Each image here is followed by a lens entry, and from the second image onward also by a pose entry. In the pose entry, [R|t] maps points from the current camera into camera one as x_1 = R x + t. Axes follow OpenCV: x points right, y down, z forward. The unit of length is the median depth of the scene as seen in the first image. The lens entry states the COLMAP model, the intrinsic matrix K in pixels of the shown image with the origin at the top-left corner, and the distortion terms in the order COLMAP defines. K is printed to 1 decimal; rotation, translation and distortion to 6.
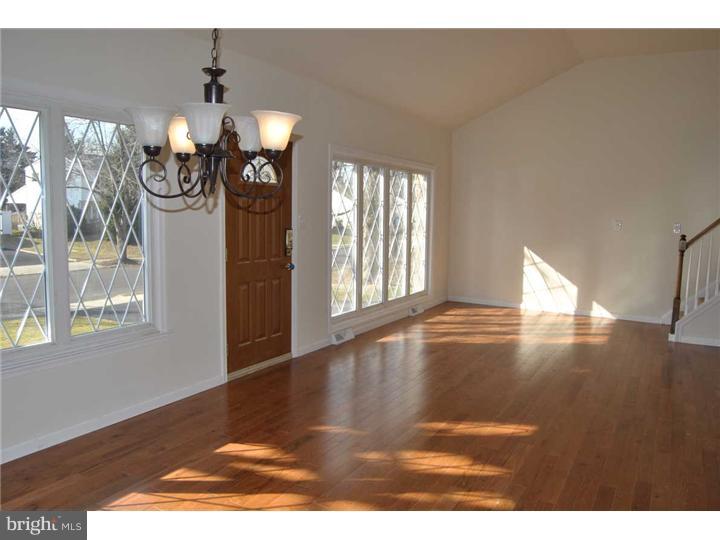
lens RADIAL K [[566.7, 0, 360.0], [0, 566.7, 270.0], [0, 0, 1]] dist [-0.085643, 0.007284]
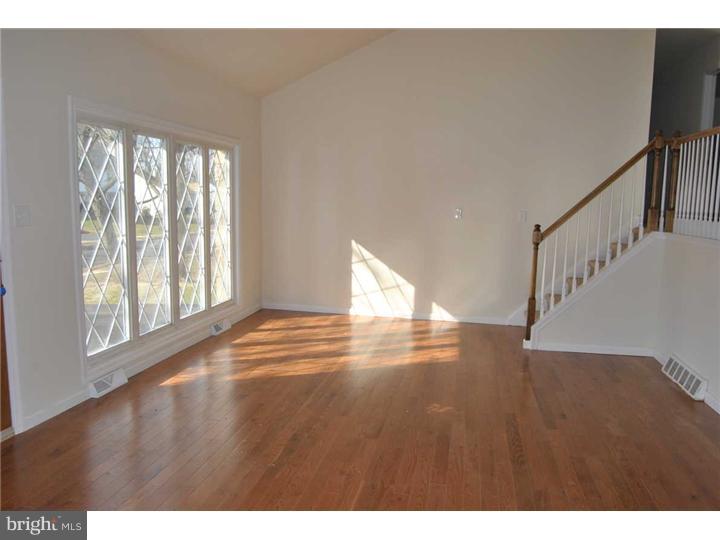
lens RADIAL K [[566.7, 0, 360.0], [0, 566.7, 270.0], [0, 0, 1]] dist [-0.085643, 0.007284]
pose [[0.948659, -0.039209, 0.313860, 0.042024], [0.032090, 0.999098, 0.027820, -0.022016], [-0.314668, -0.016320, 0.949061, 0.215853]]
